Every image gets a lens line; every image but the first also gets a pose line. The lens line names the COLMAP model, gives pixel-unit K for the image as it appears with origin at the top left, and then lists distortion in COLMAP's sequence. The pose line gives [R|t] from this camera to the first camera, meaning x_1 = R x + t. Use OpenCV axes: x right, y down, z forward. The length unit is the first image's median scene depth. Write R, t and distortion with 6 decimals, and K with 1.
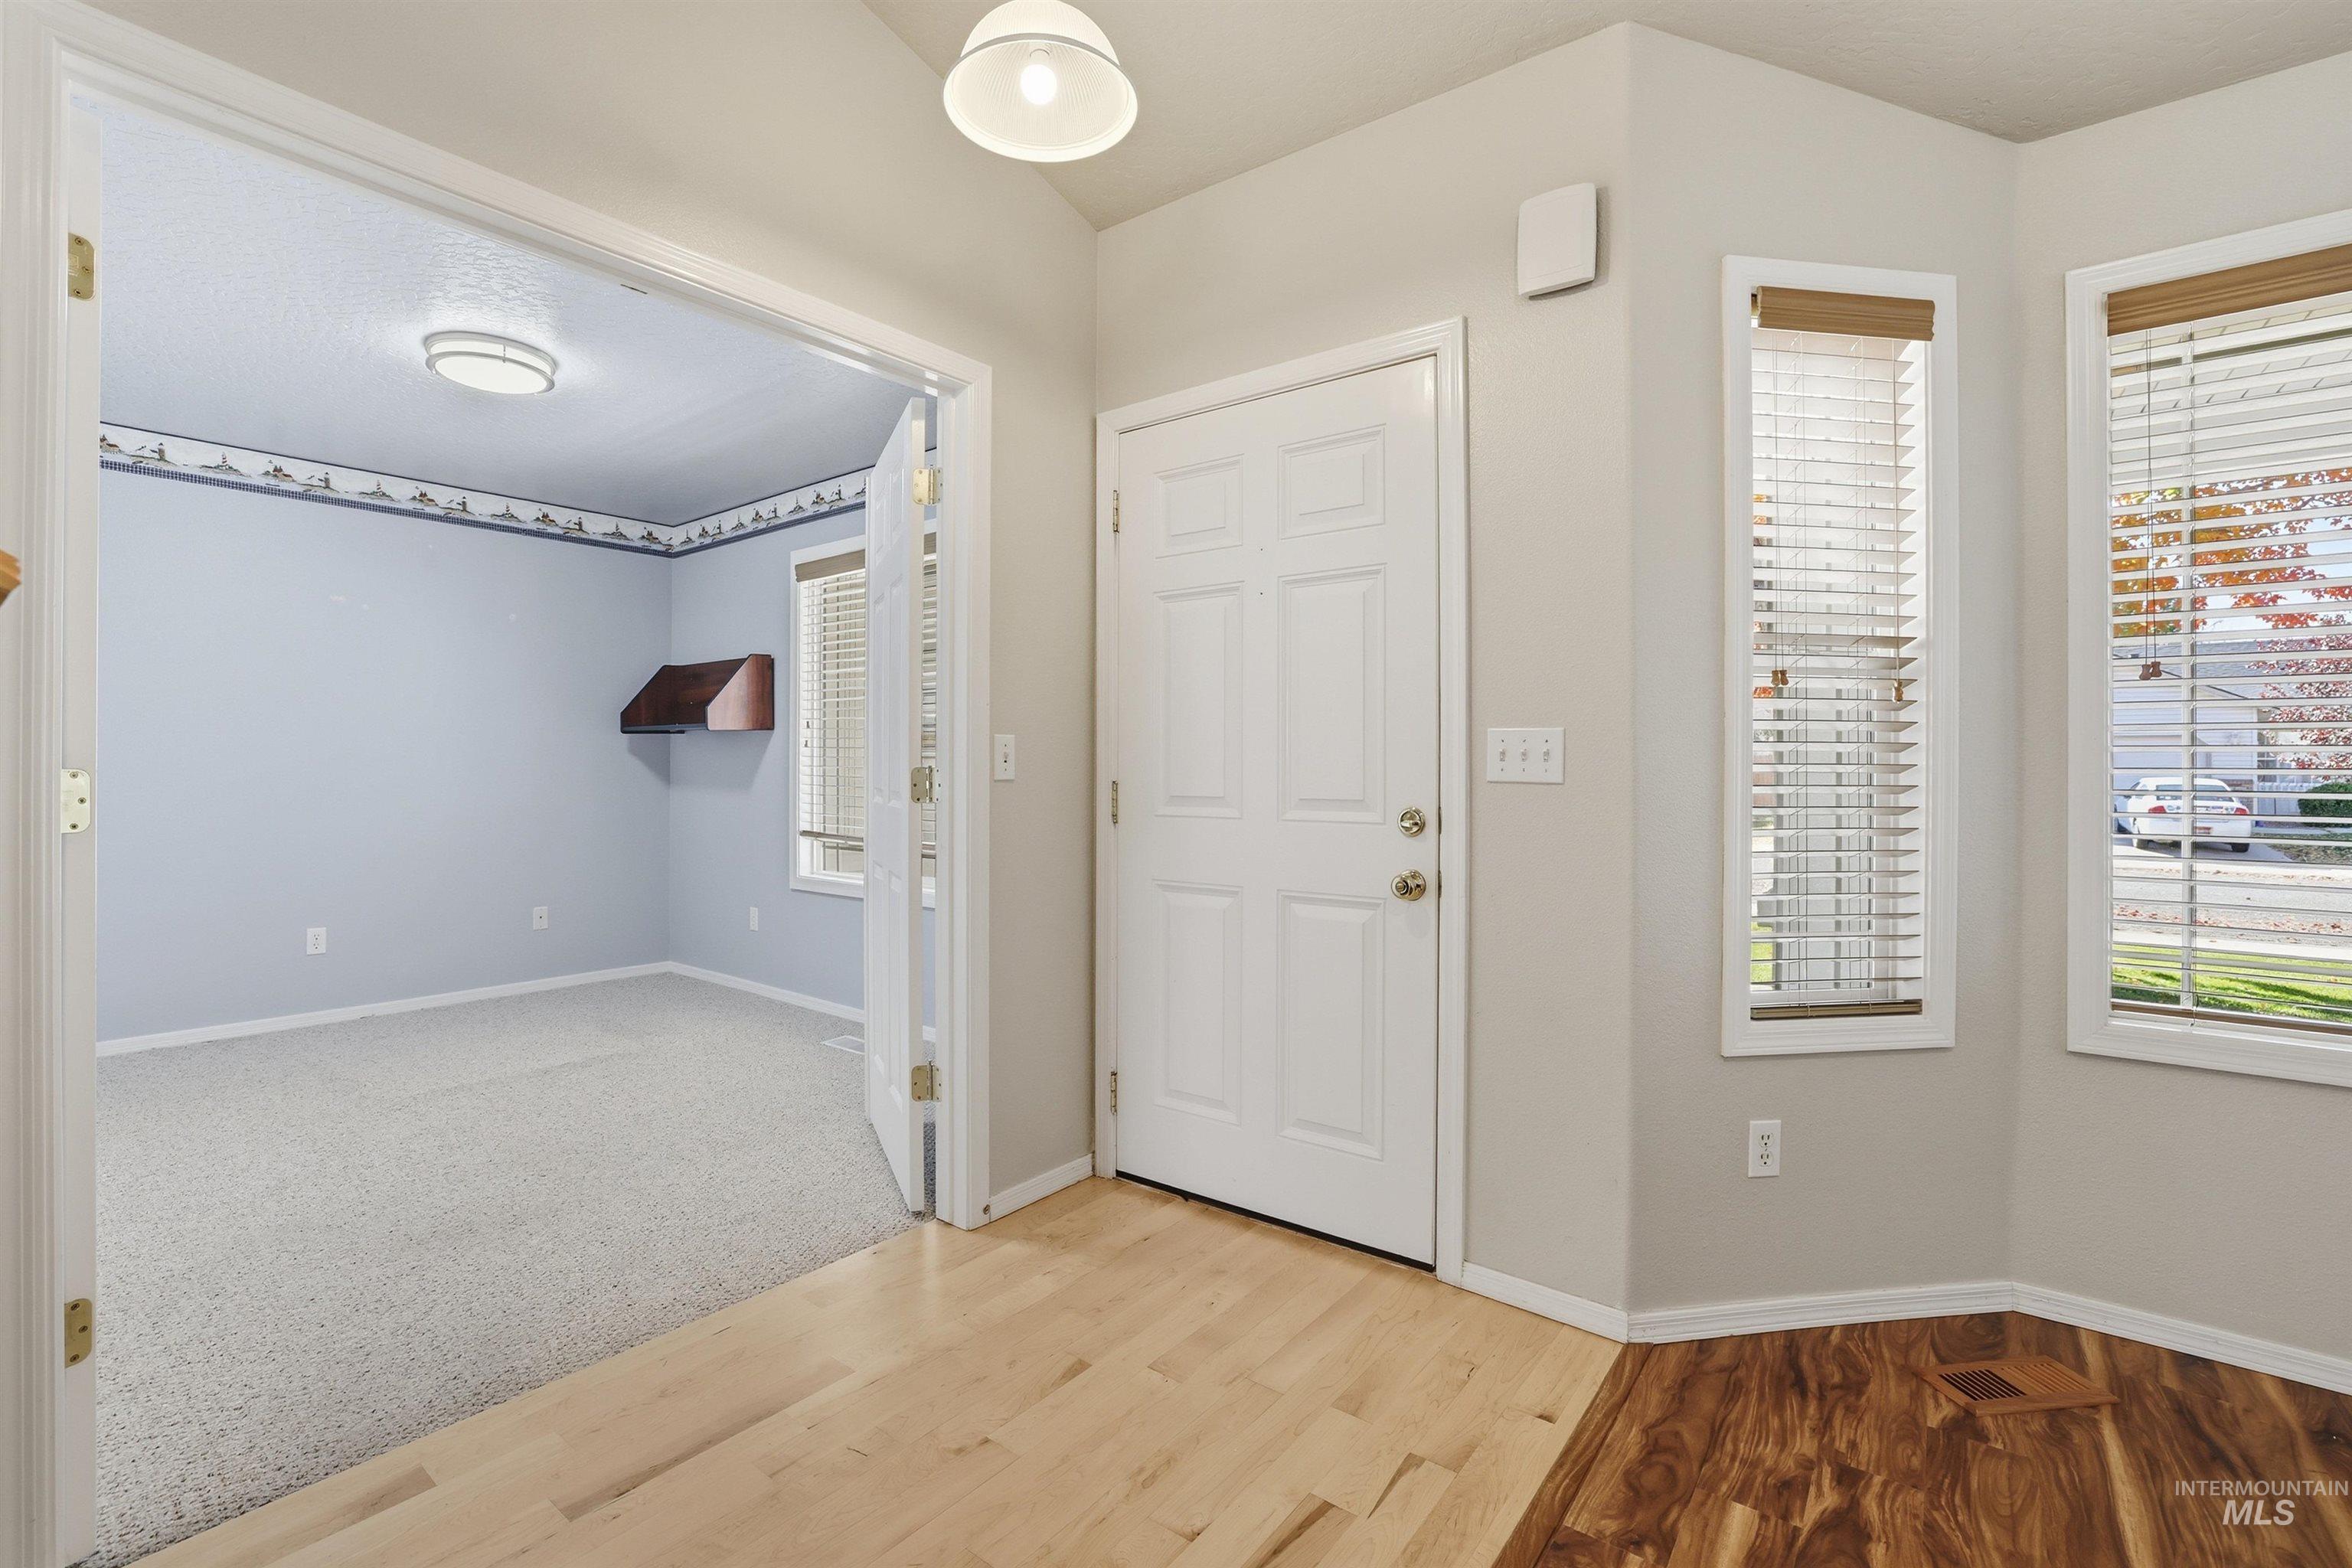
lens RADIAL K [[1023.4, 0, 1161.2], [0, 1023.4, 767.3], [0, 0, 1]] dist [-0.032045, 0.004157]
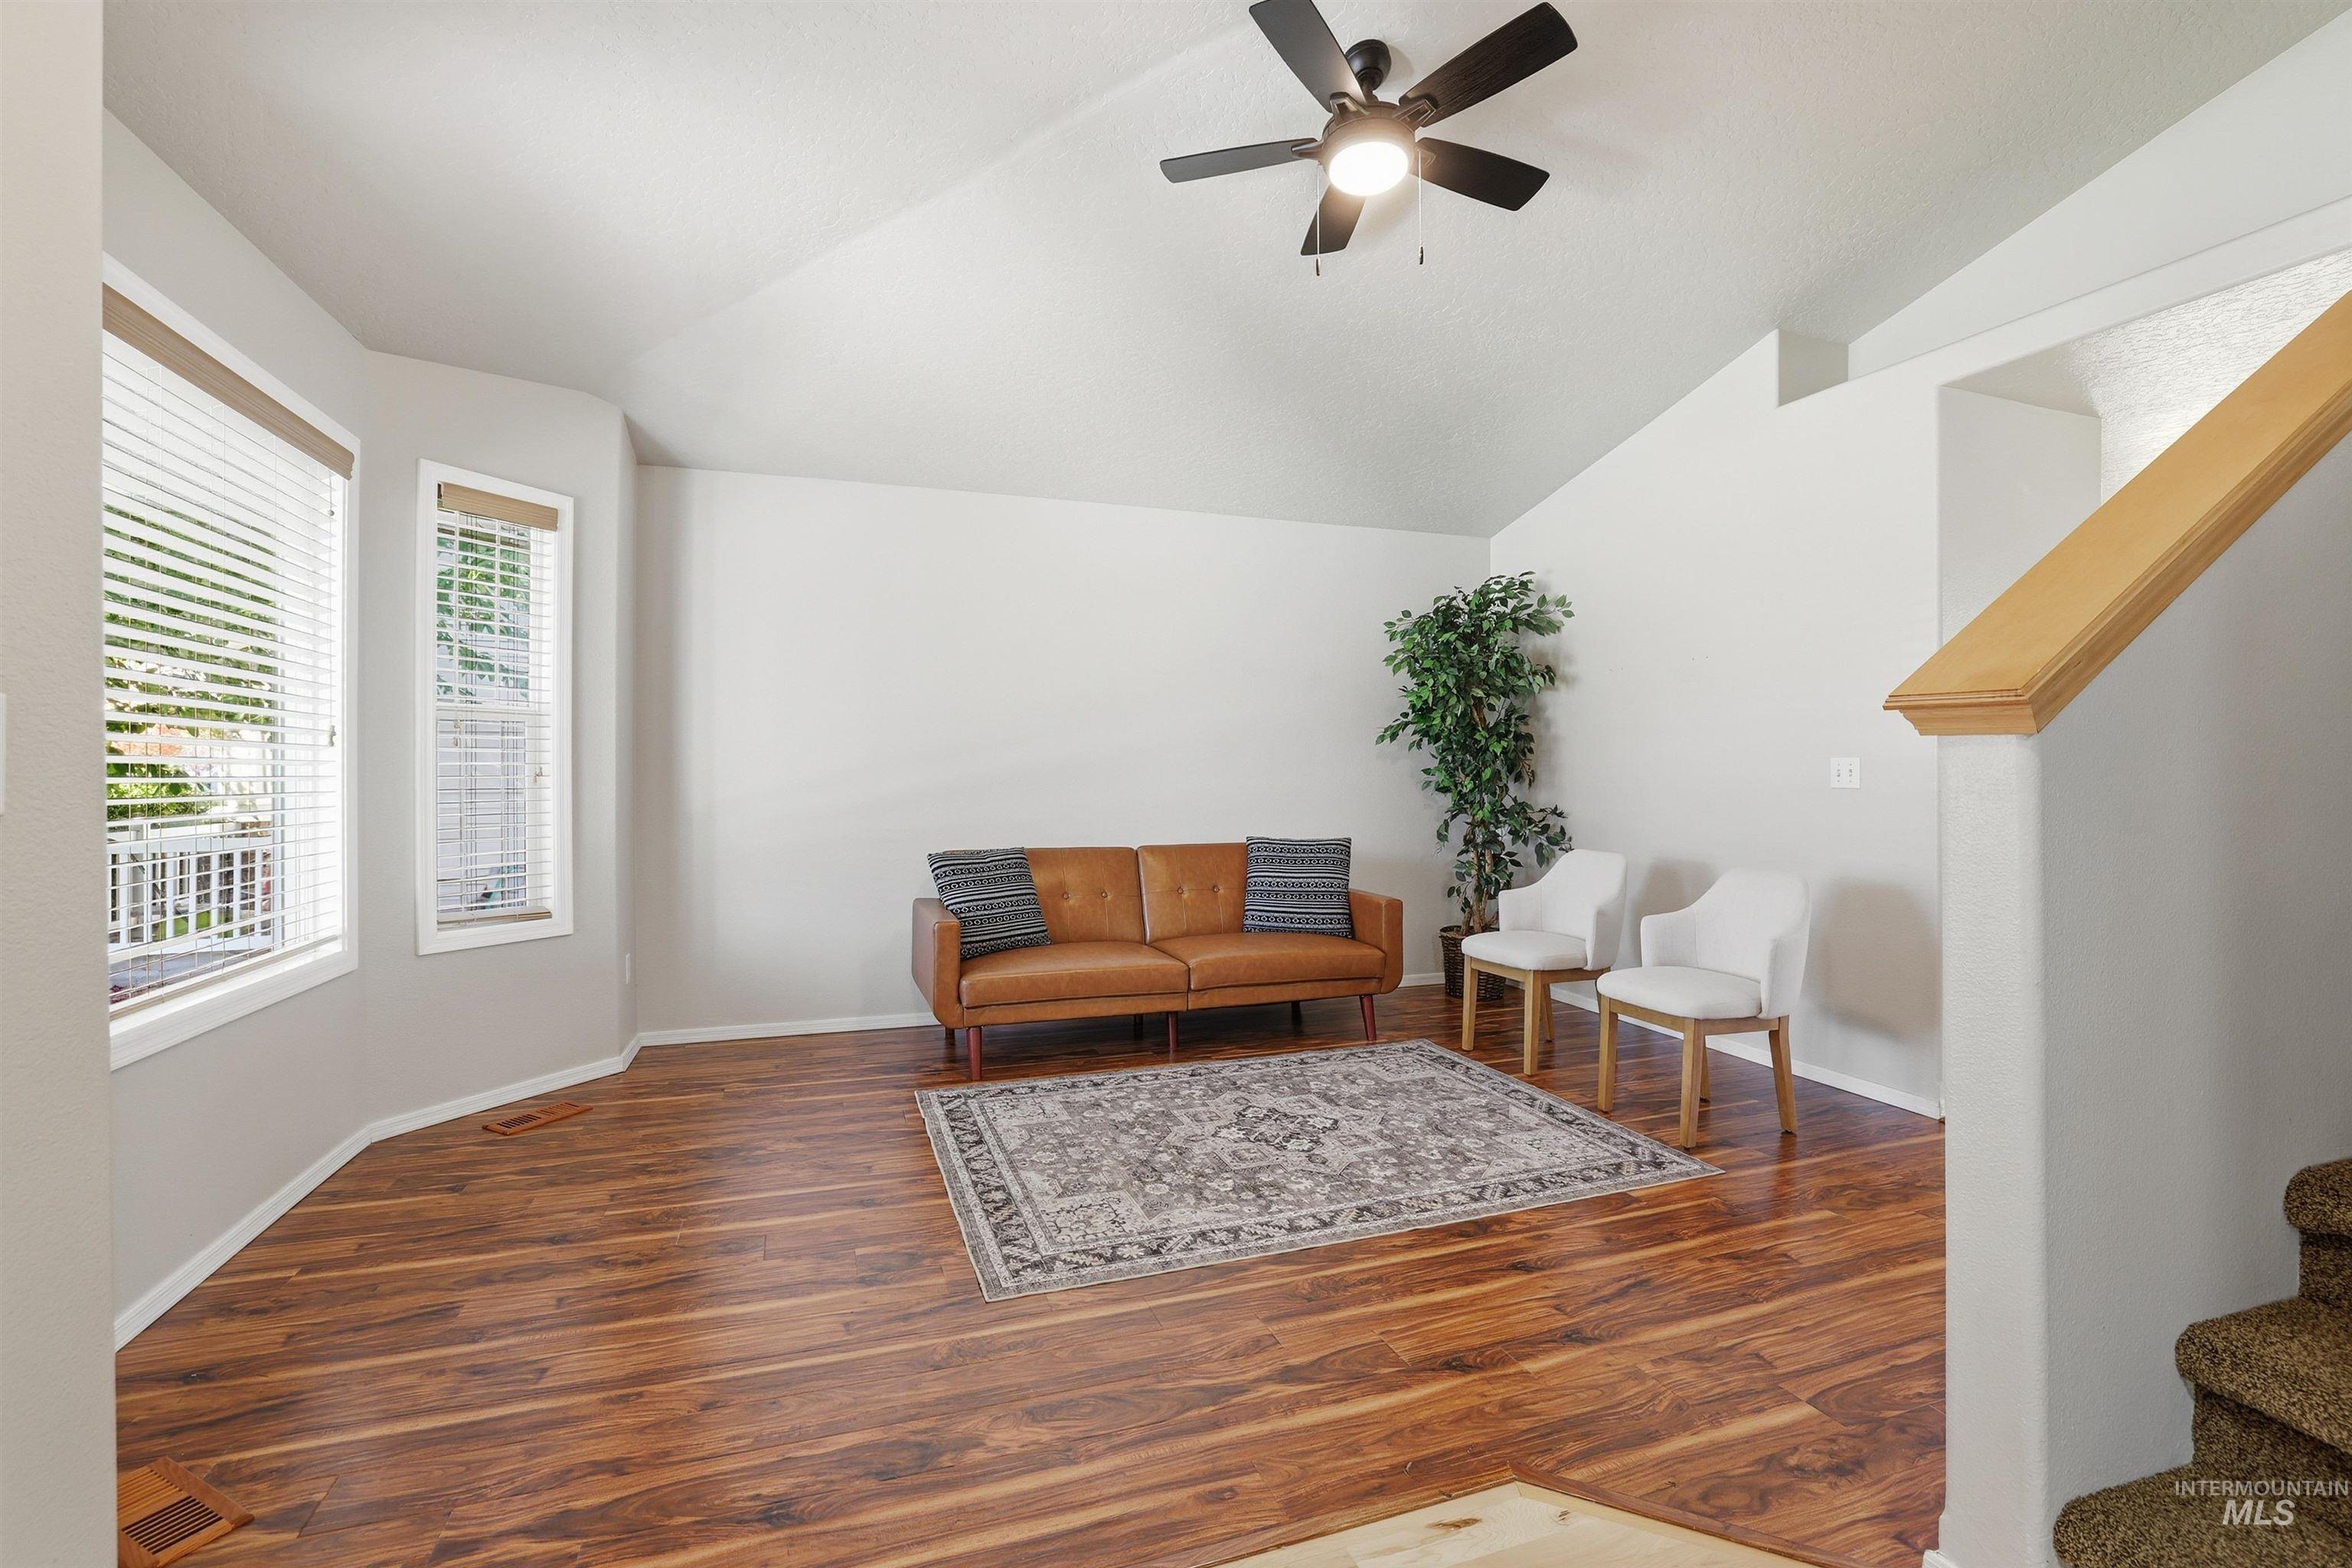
lens RADIAL K [[1023.4, 0, 1180.0], [0, 1023.4, 794.3], [0, 0, 1]] dist [-0.032045, 0.004157]
pose [[-0.853358, -0.013629, 0.521148, -0.256590], [-0.006999, 0.999868, 0.014687, 0.008052], [-0.521279, 0.008886, -0.853340, 1.093215]]
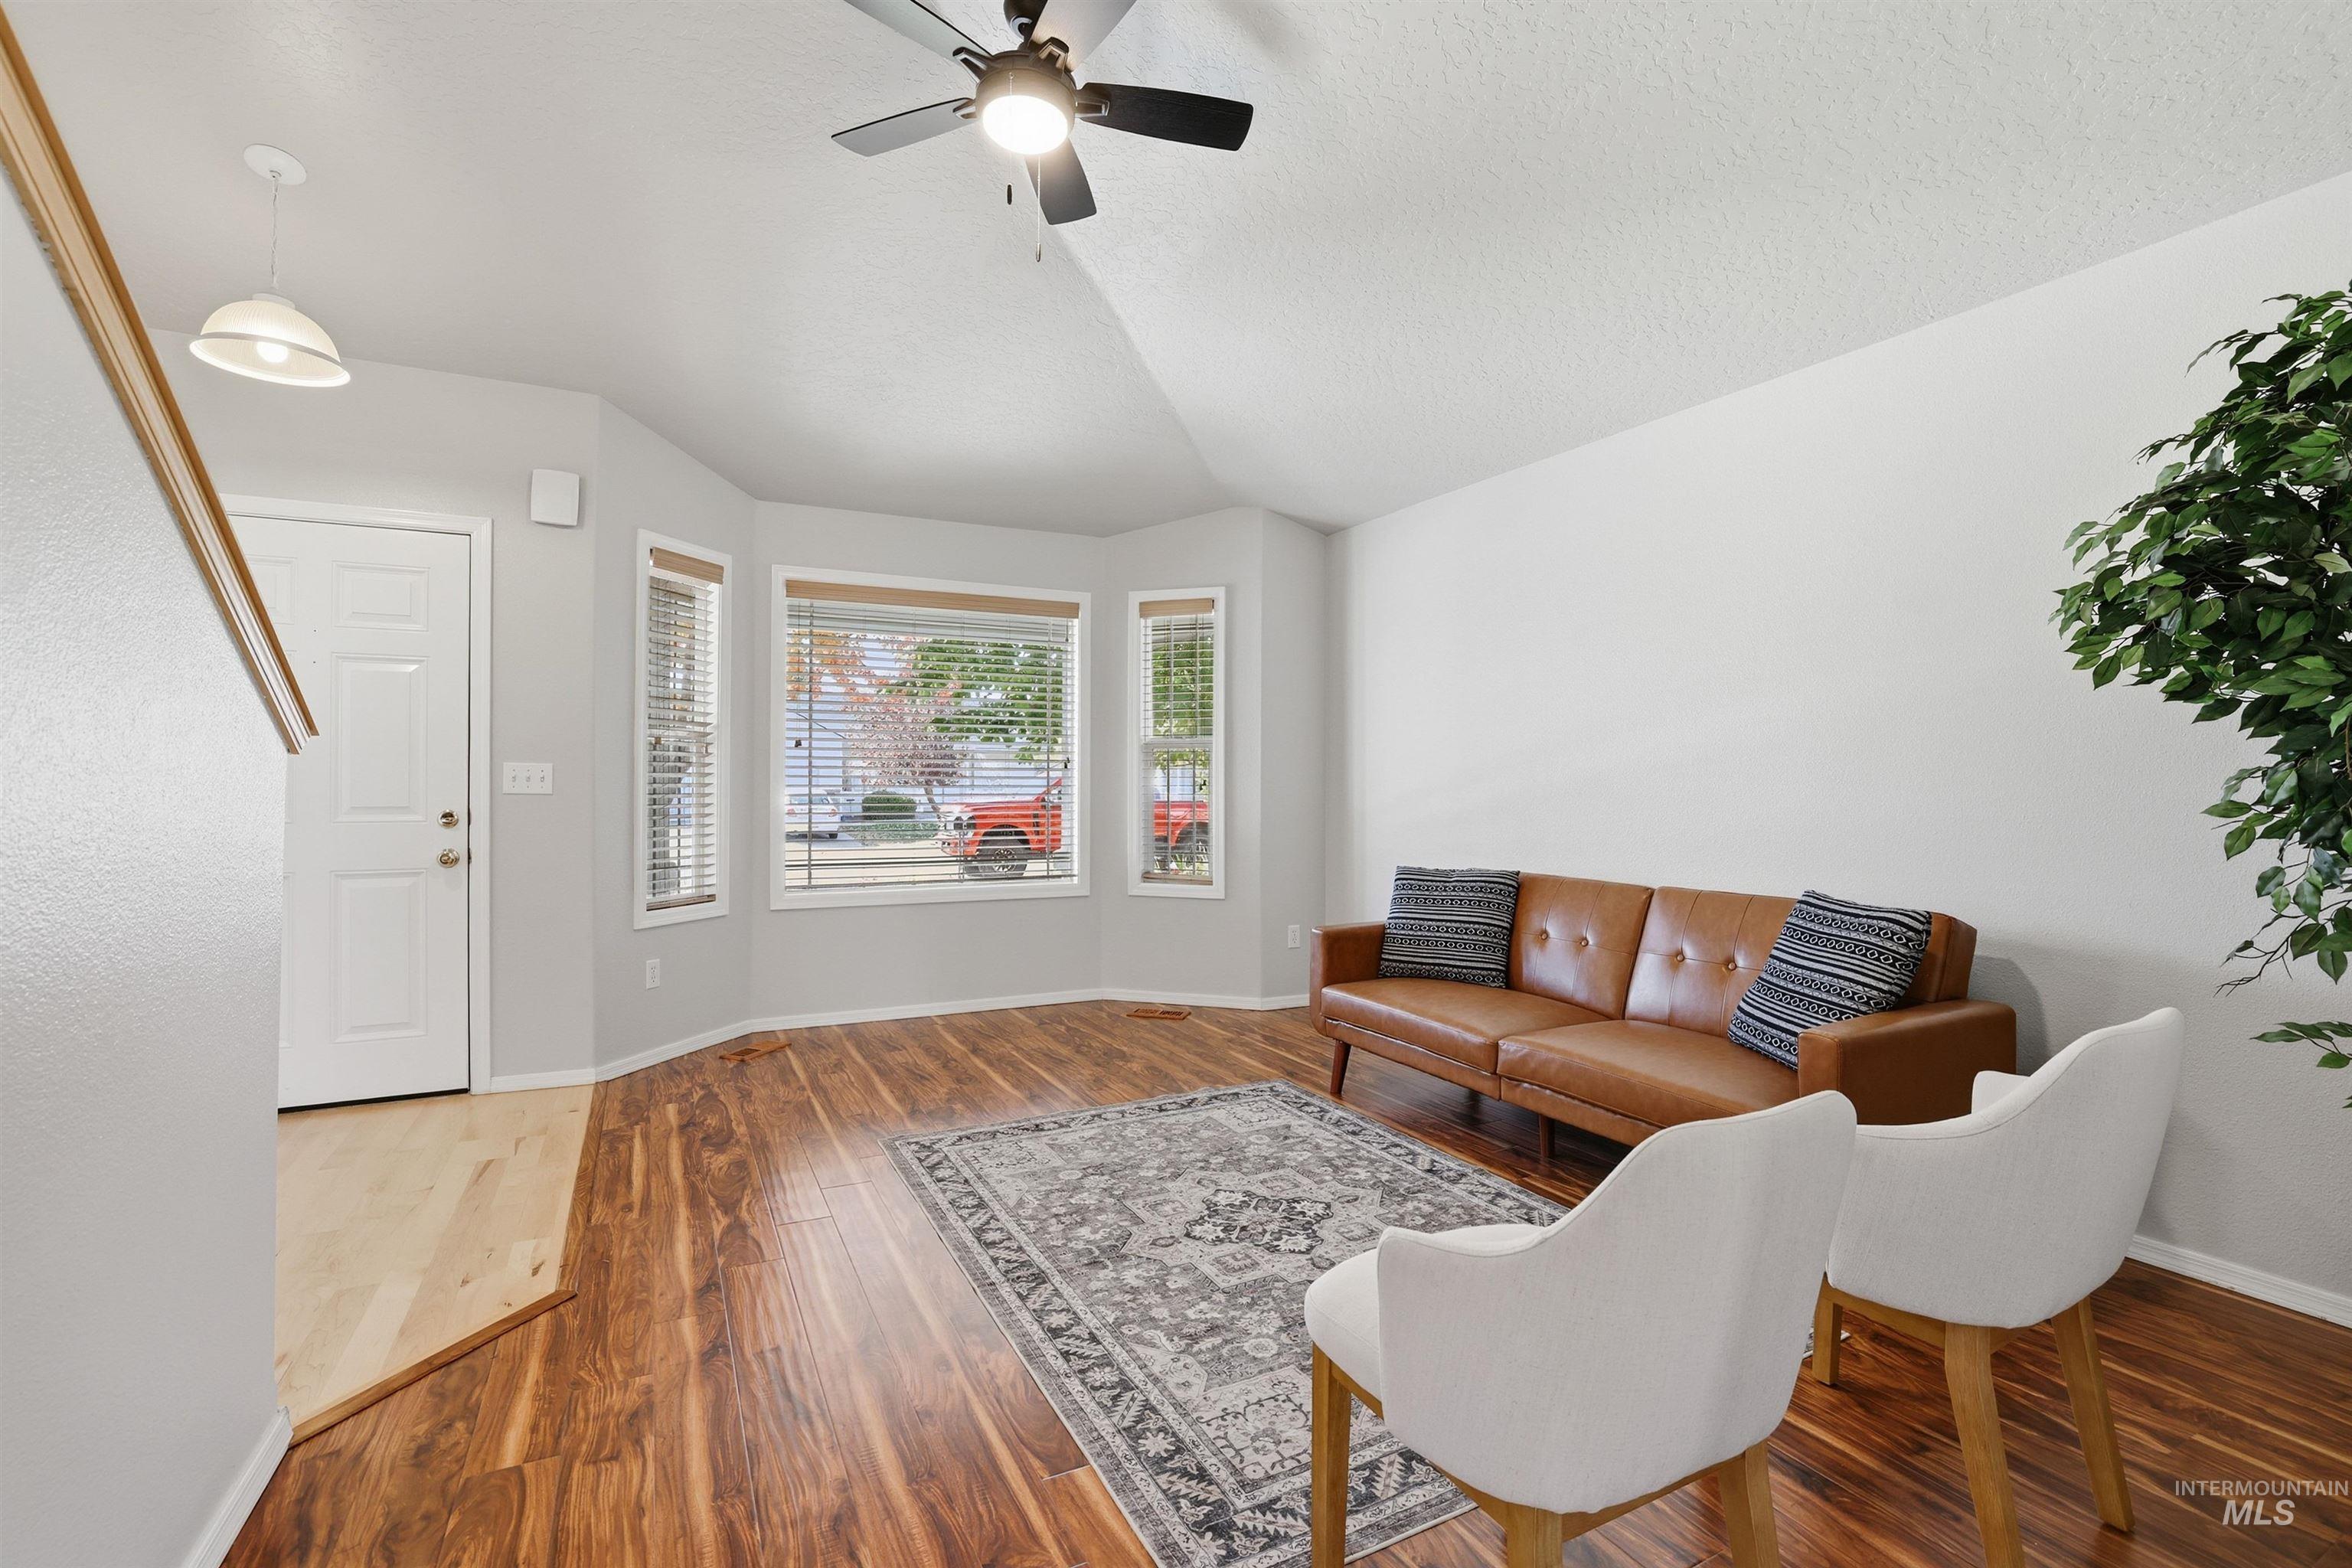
lens RADIAL K [[1023.4, 0, 1154.2], [0, 1023.4, 770.6], [0, 0, 1]] dist [-0.032045, 0.004157]
pose [[0.425686, 0.011057, 0.904803, -0.797441], [-0.001059, 0.999931, -0.011721, -0.006569], [-0.904870, 0.004031, 0.425669, -0.757581]]
